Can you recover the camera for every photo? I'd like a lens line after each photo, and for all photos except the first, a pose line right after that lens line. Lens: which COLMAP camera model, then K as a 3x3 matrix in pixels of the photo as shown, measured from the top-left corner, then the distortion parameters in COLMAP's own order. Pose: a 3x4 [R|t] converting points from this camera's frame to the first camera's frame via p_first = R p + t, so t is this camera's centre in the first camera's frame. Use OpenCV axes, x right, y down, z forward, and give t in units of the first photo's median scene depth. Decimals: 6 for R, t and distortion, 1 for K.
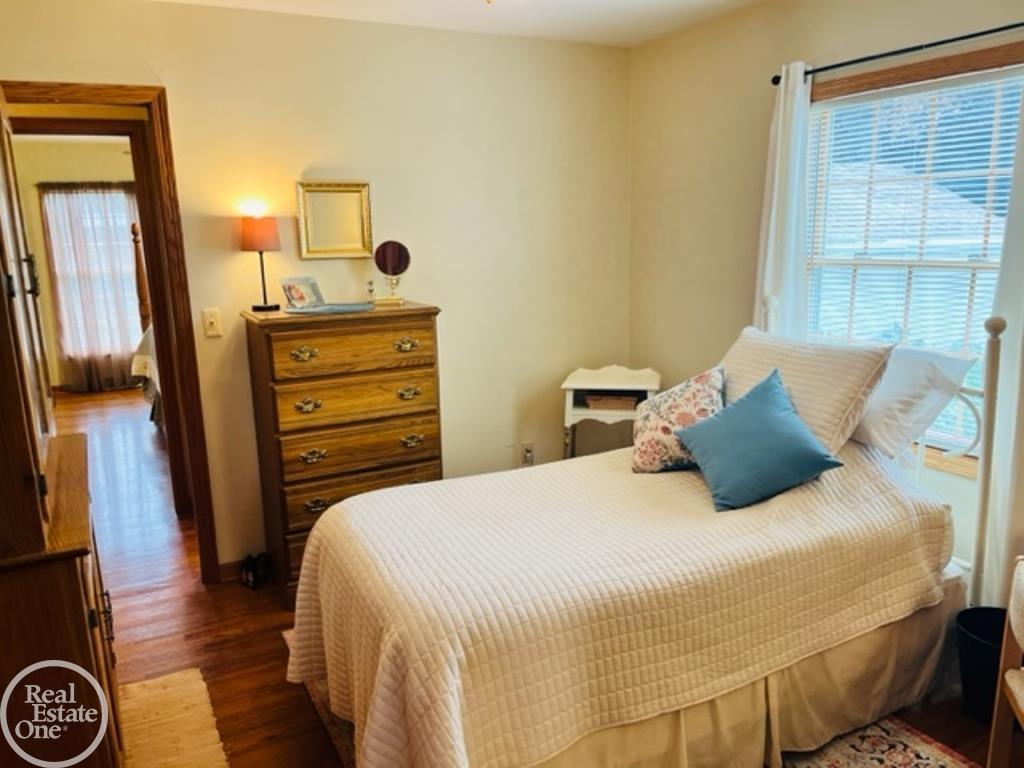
lens RADIAL K [[780.7, 0, 510.7], [0, 780.7, 385.1], [0, 0, 1]] dist [0.014613, -0.000818]
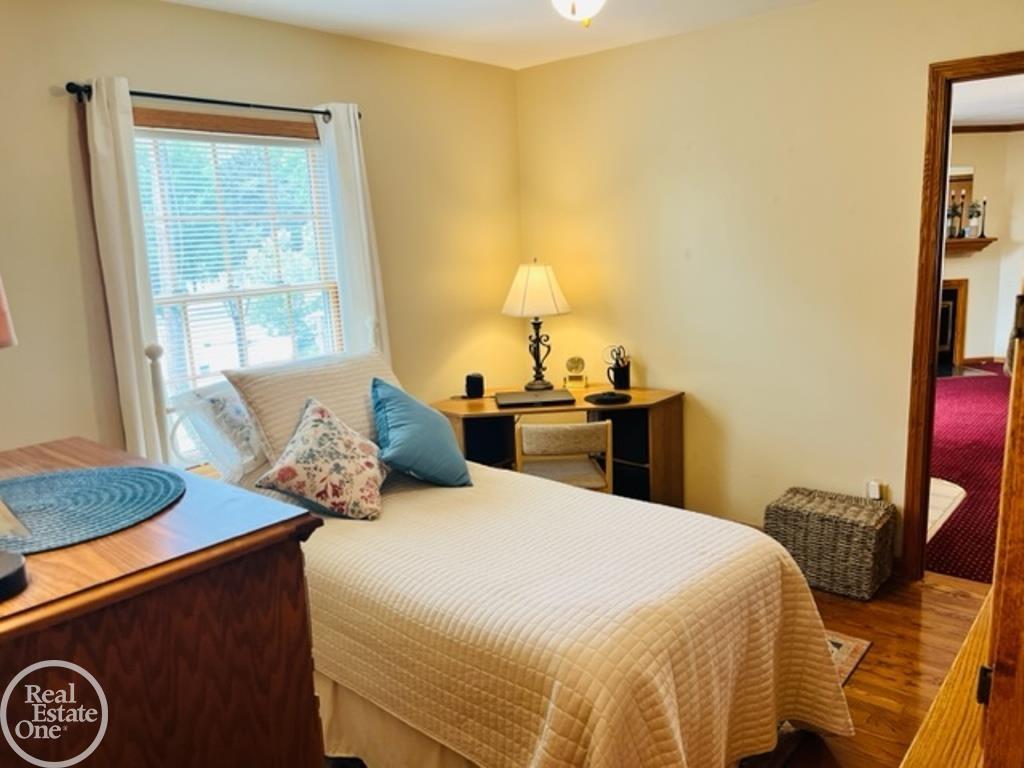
lens RADIAL K [[780.7, 0, 511.4], [0, 780.7, 384.1], [0, 0, 1]] dist [0.014613, -0.000818]
pose [[-0.366648, -0.134410, 0.920599, -0.705178], [0.250921, 0.938555, 0.236966, -0.209787], [-0.895884, 0.317881, -0.310393, 1.088848]]
